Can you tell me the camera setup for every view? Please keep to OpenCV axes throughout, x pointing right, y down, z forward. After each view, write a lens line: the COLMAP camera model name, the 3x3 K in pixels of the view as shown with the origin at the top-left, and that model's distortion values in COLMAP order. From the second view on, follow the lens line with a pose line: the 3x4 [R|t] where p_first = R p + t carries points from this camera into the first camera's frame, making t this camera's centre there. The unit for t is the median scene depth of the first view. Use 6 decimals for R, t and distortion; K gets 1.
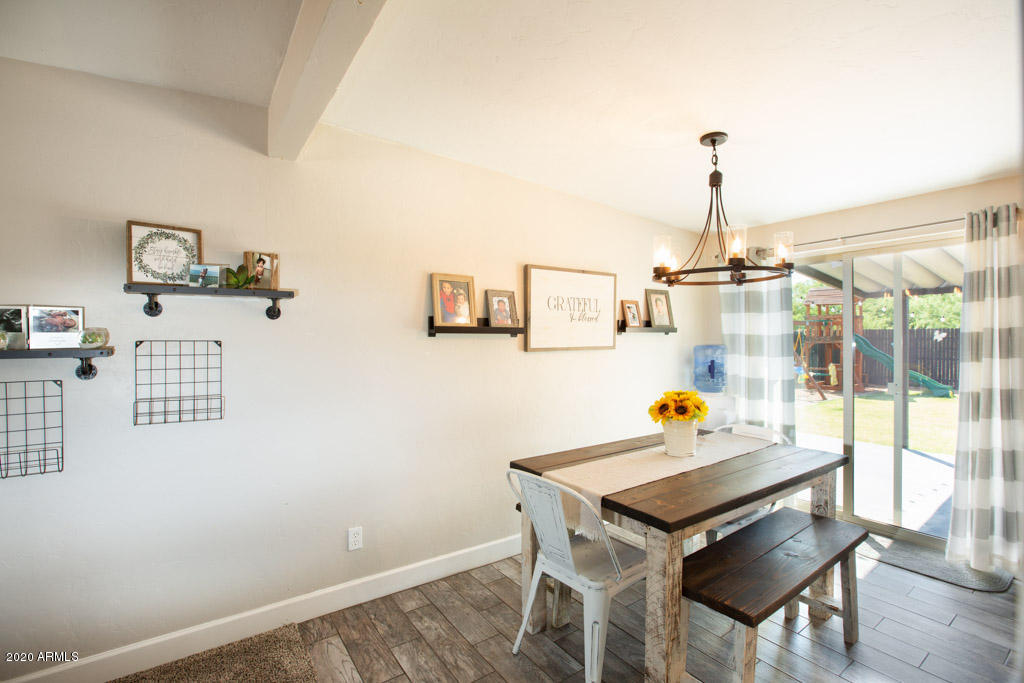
lens RADIAL K [[467.7, 0, 512.0], [0, 467.7, 341.5], [0, 0, 1]] dist [0.002252, 0.000360]
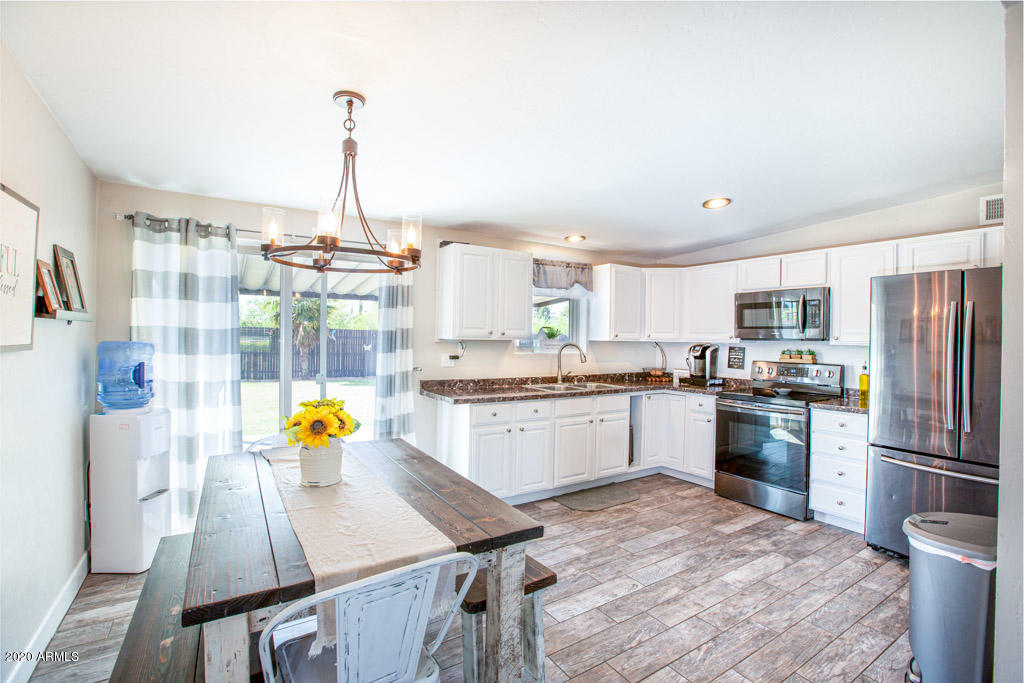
lens RADIAL K [[468.9, 0, 512.0], [0, 468.9, 341.5], [0, 0, 1]] dist [-0.003257, -0.000264]
pose [[0.056317, -0.005815, 0.998396, -0.424575], [-0.004054, 0.999973, 0.006052, 0.001745], [-0.998405, -0.004388, 0.056292, 0.678556]]
